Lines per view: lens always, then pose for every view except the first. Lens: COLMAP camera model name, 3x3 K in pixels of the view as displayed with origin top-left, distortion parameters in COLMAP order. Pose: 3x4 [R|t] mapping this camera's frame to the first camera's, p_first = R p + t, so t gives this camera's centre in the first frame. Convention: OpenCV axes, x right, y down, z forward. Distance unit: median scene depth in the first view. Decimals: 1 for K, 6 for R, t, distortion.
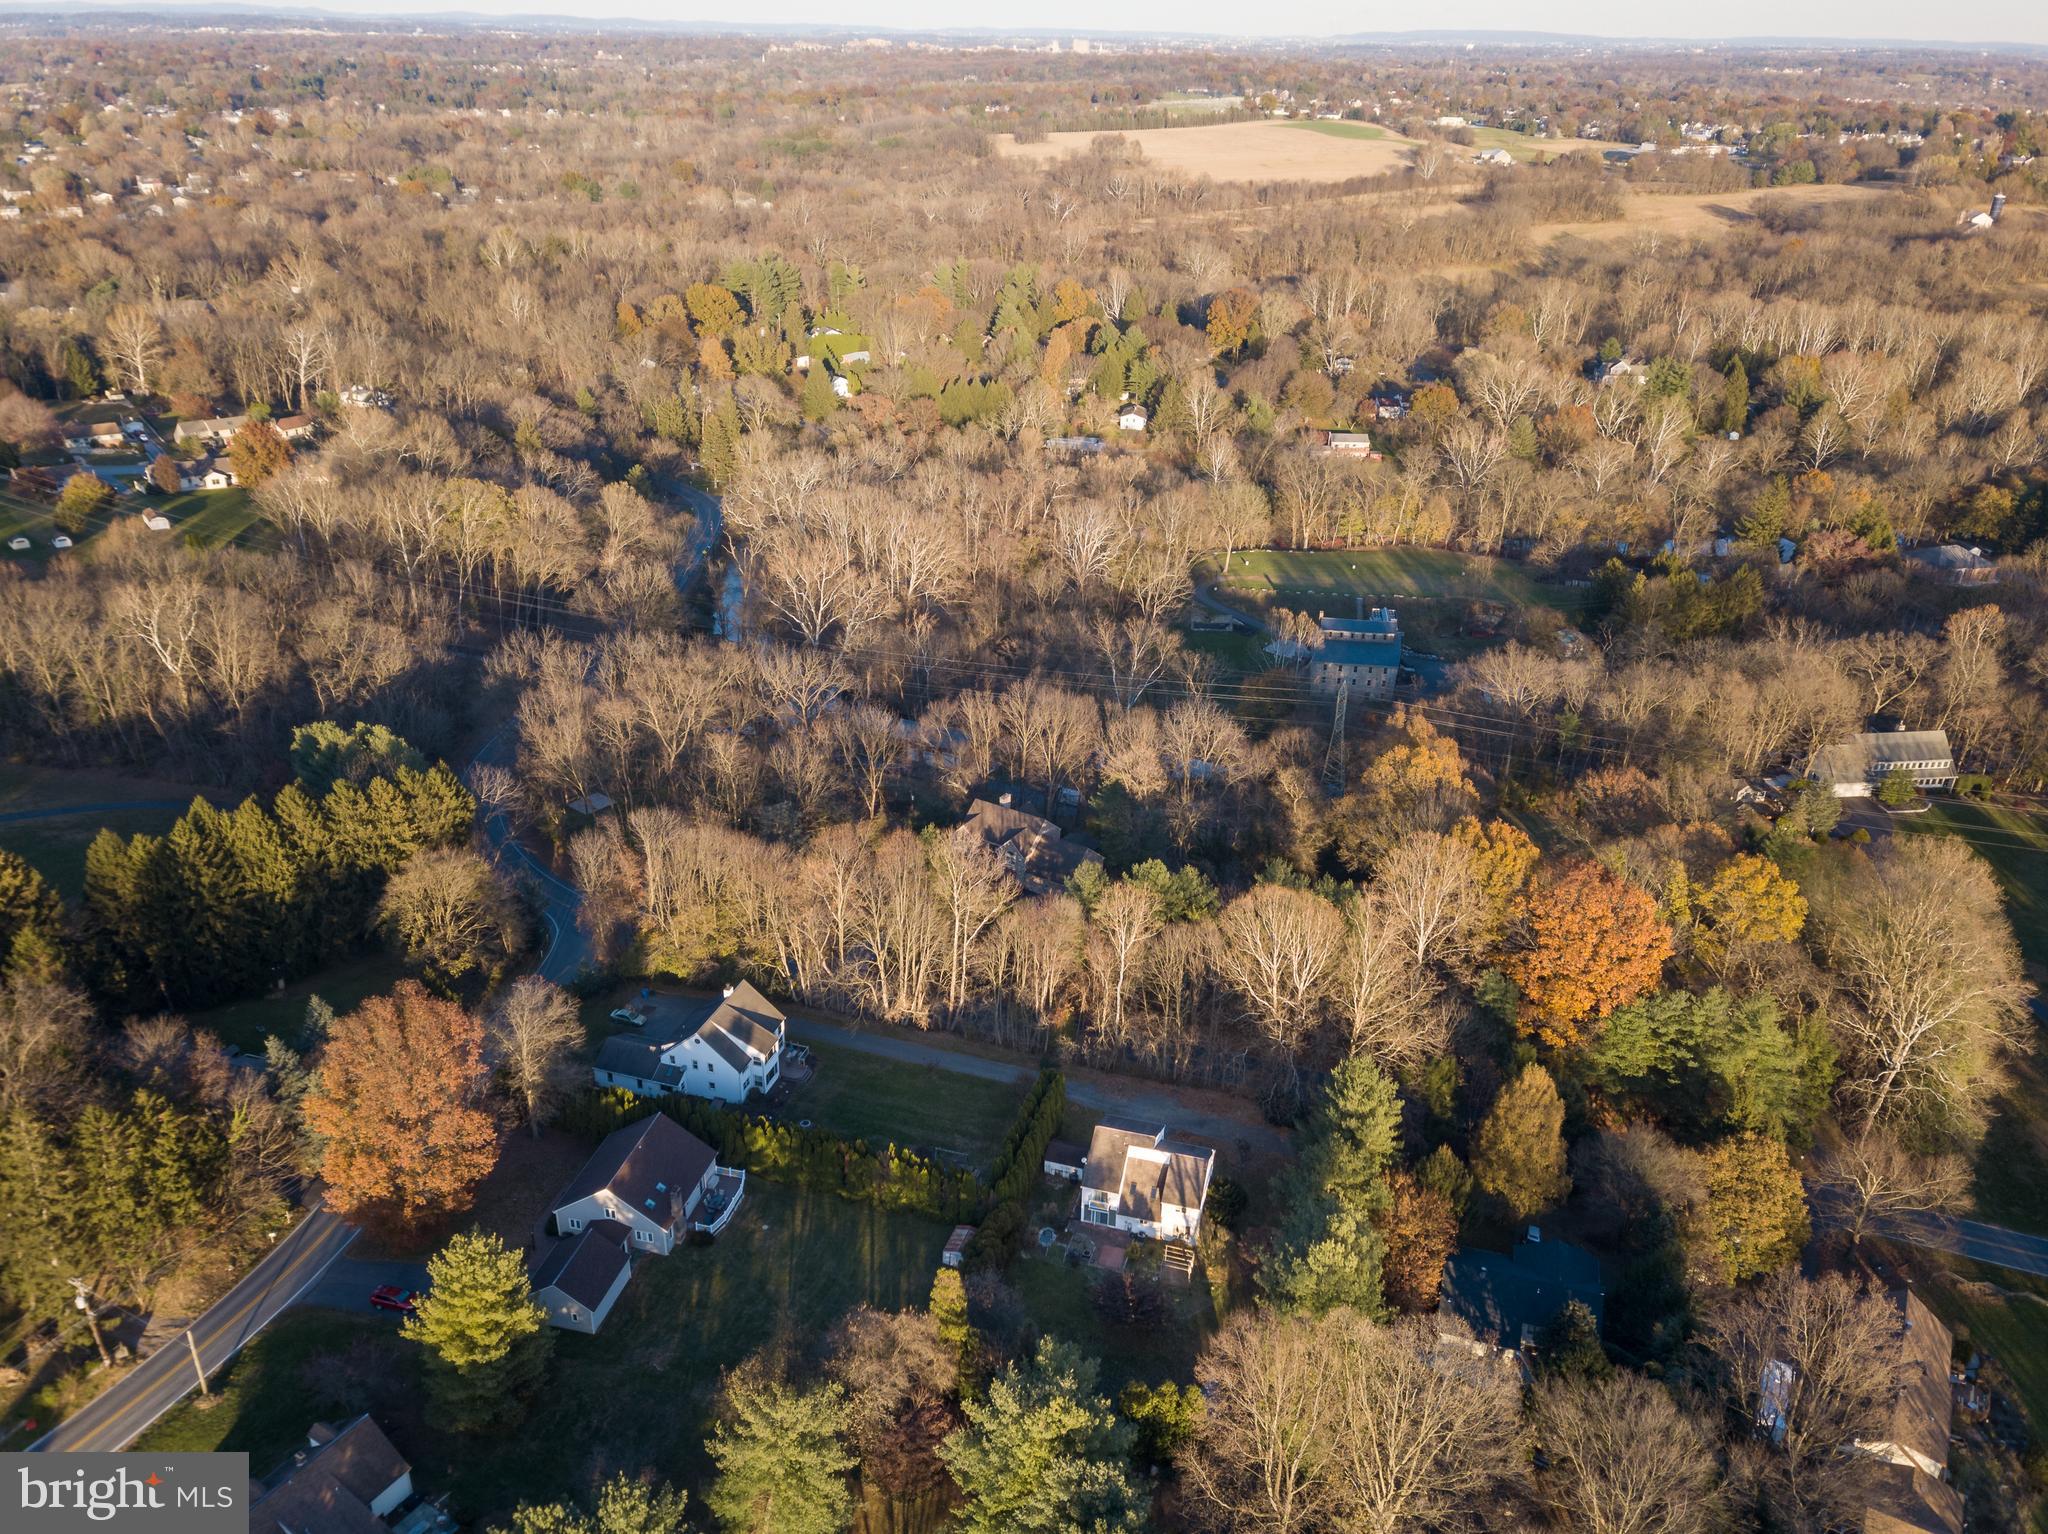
lens RADIAL K [[1561.6, 0, 1024.0], [0, 1561.6, 767.0], [0, 0, 1]] dist [0.039540, -0.006238]
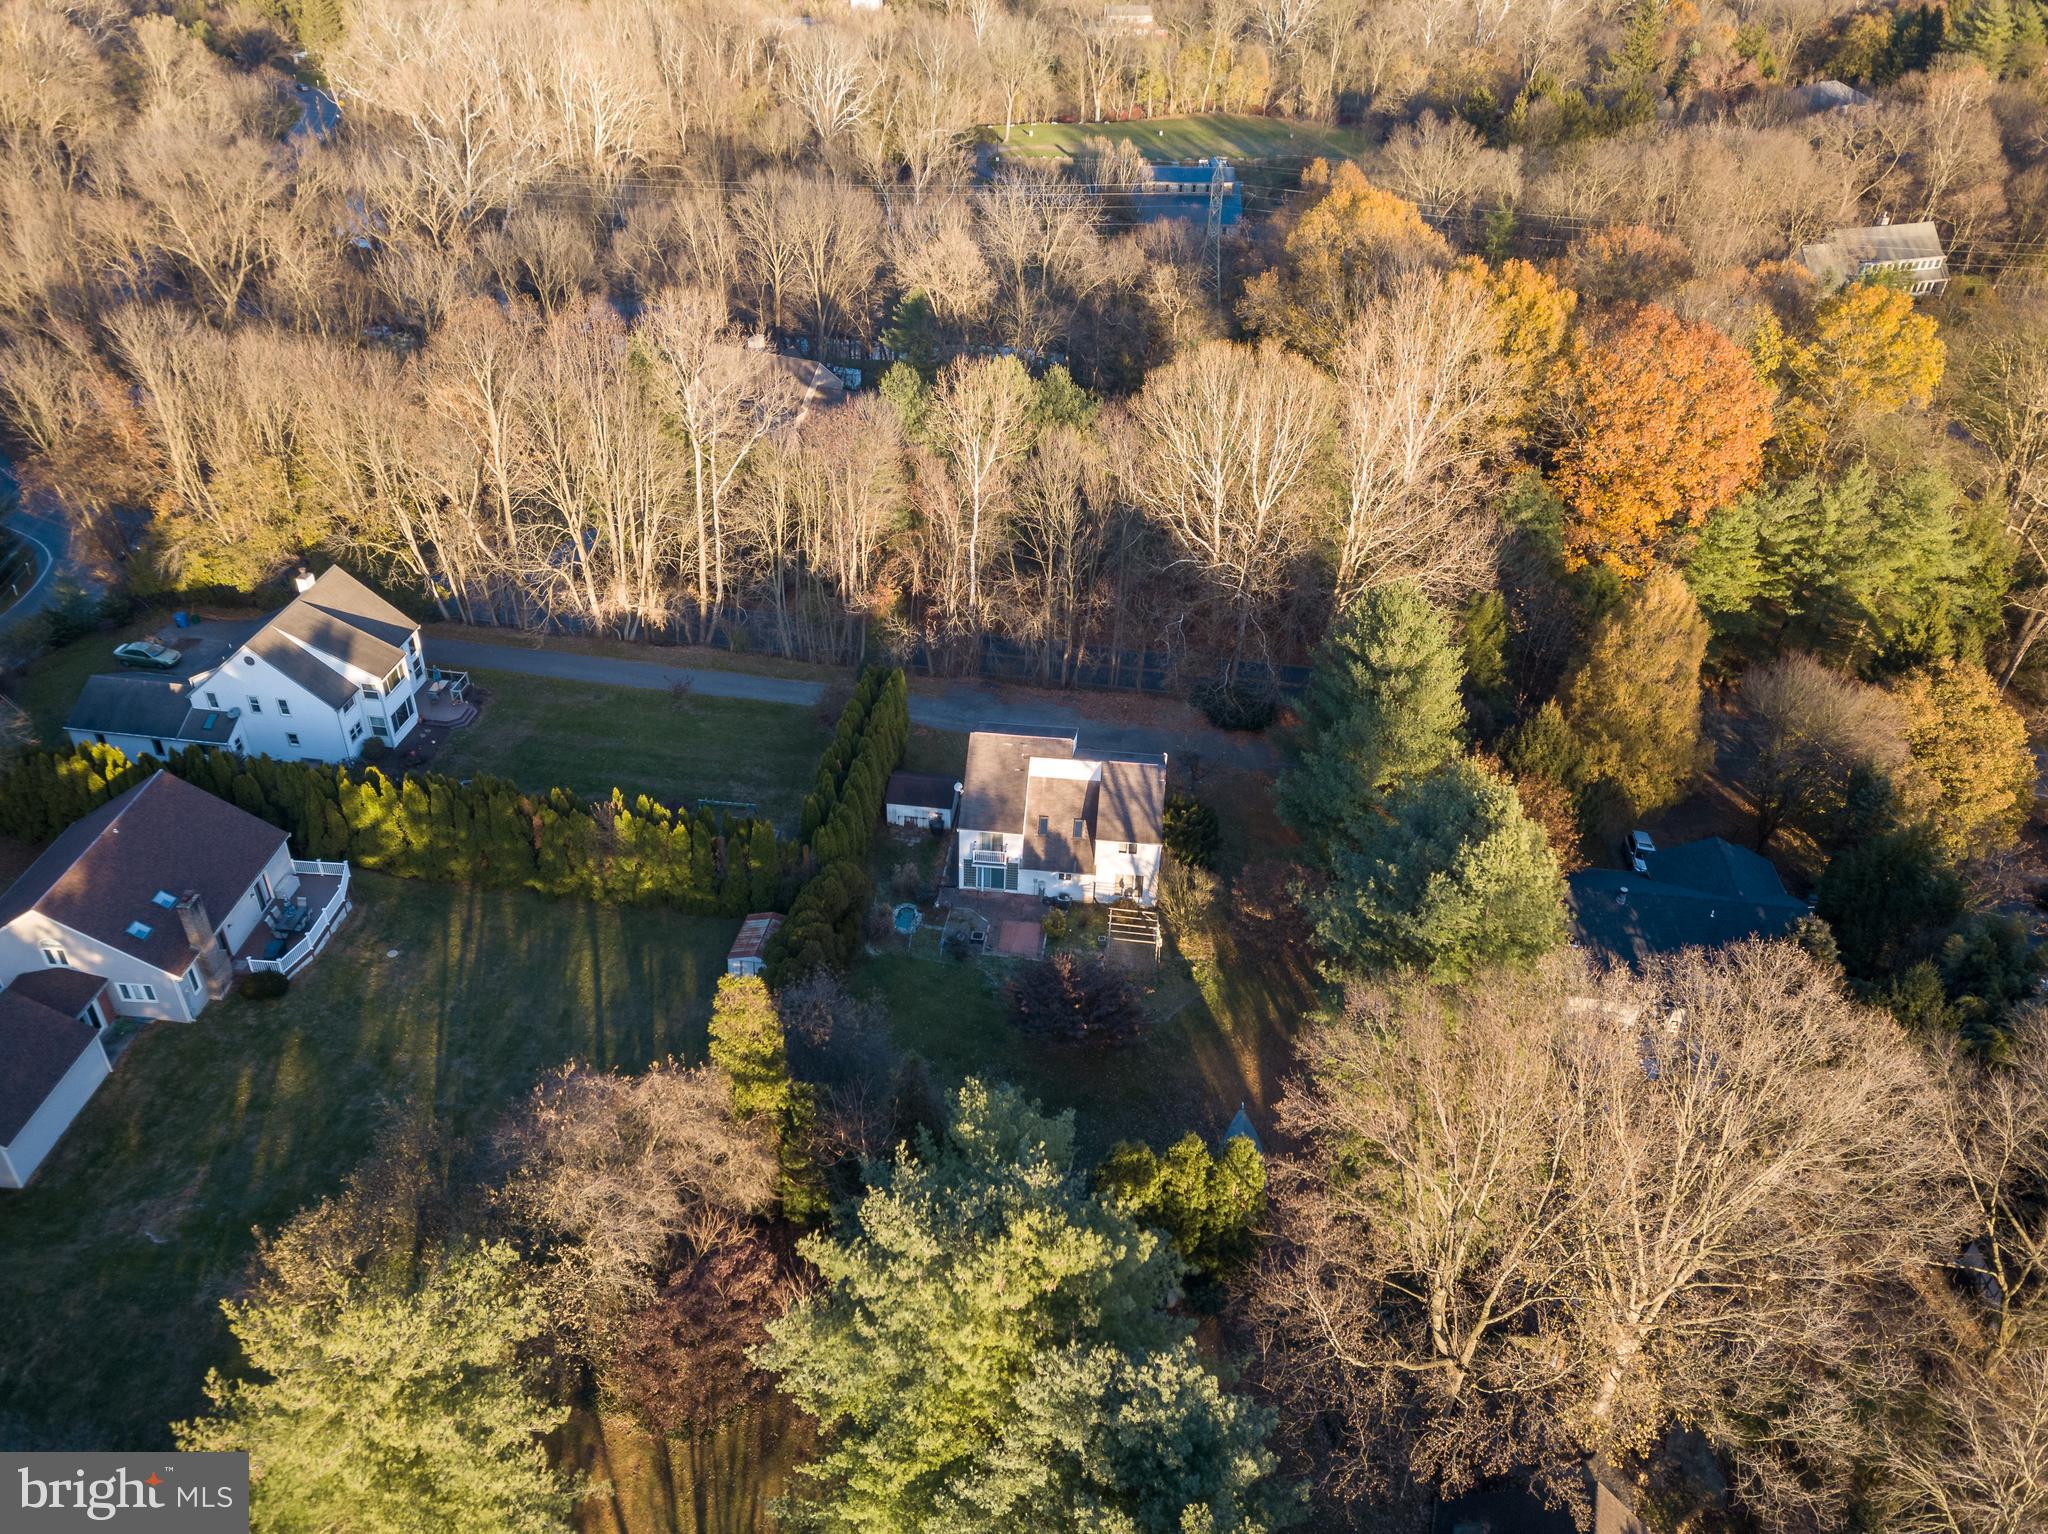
lens RADIAL K [[1561.6, 0, 1024.0], [0, 1561.6, 767.0], [0, 0, 1]] dist [0.039540, -0.006238]
pose [[0.984875, -0.089669, 0.148261, -0.020943], [0.065517, 0.984869, 0.160436, 0.138942], [-0.160404, -0.148296, 0.975848, 0.392501]]
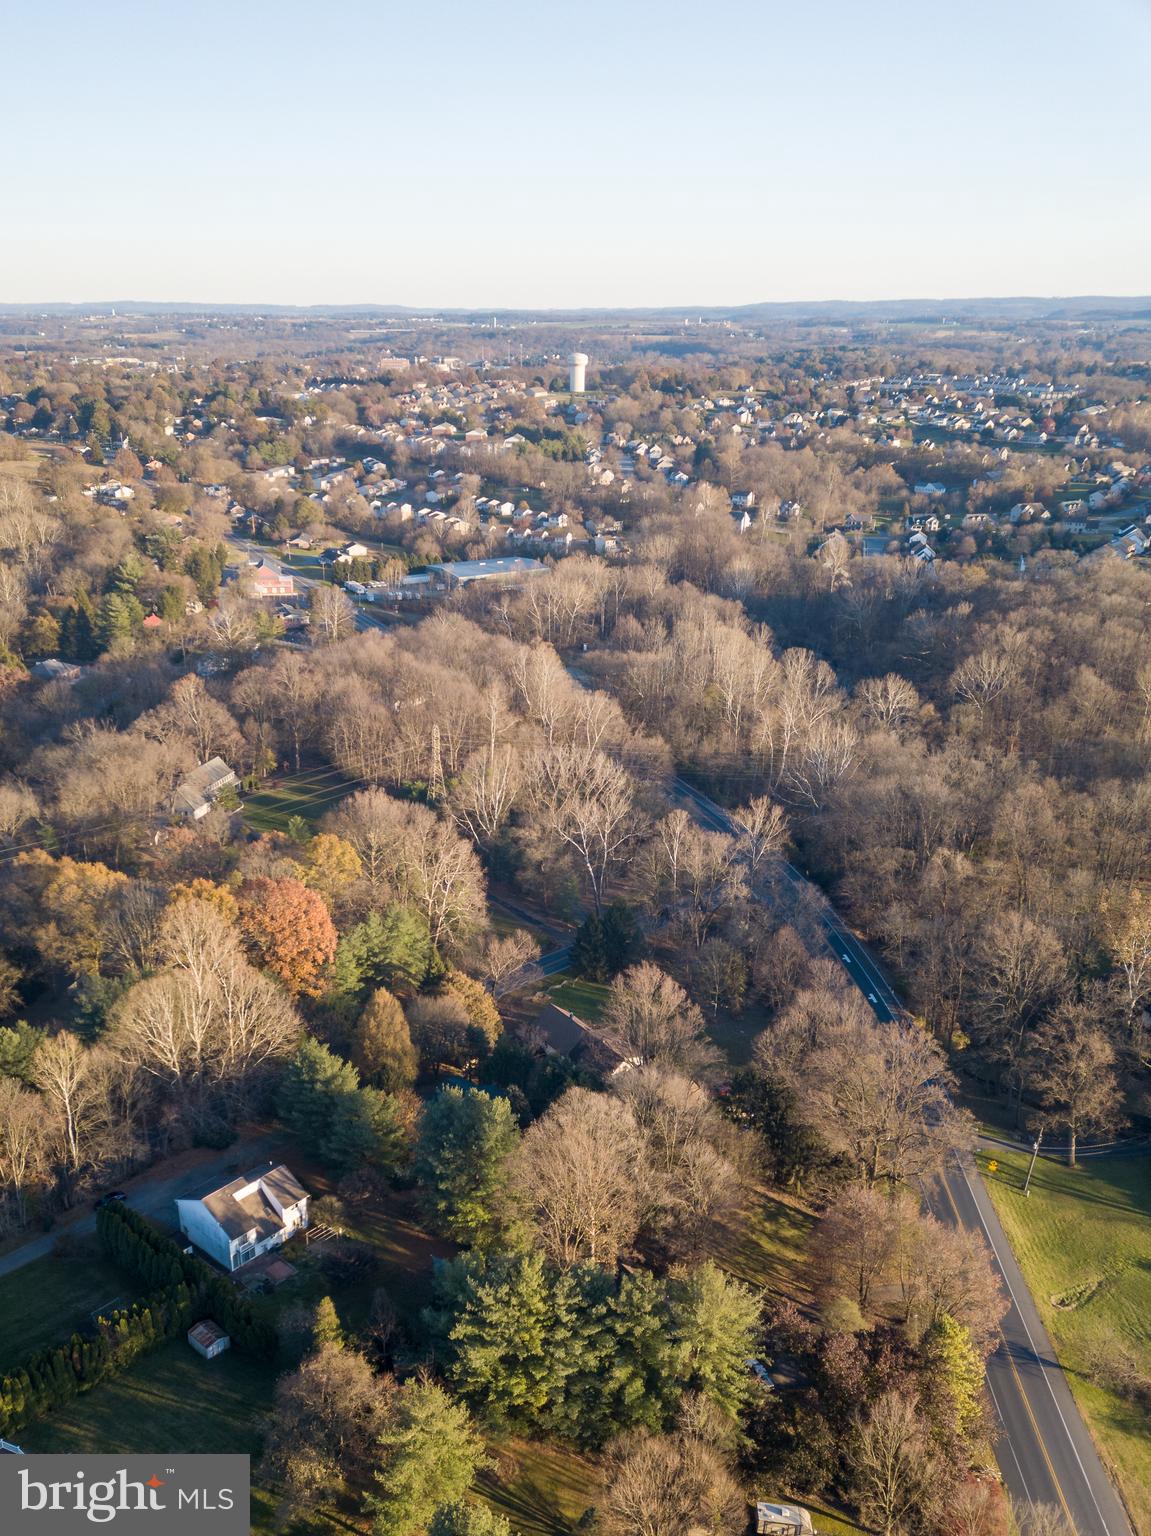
lens RADIAL K [[1295.1, 0, 505.8], [0, 1295.1, 847.1], [0, 0, 1]] dist [0.038006, -0.006842]
pose [[0.453976, -0.356269, 0.816687, -0.527732], [0.384628, 0.905142, 0.181051, -0.099440], [-0.803721, 0.231928, 0.547944, 0.187400]]
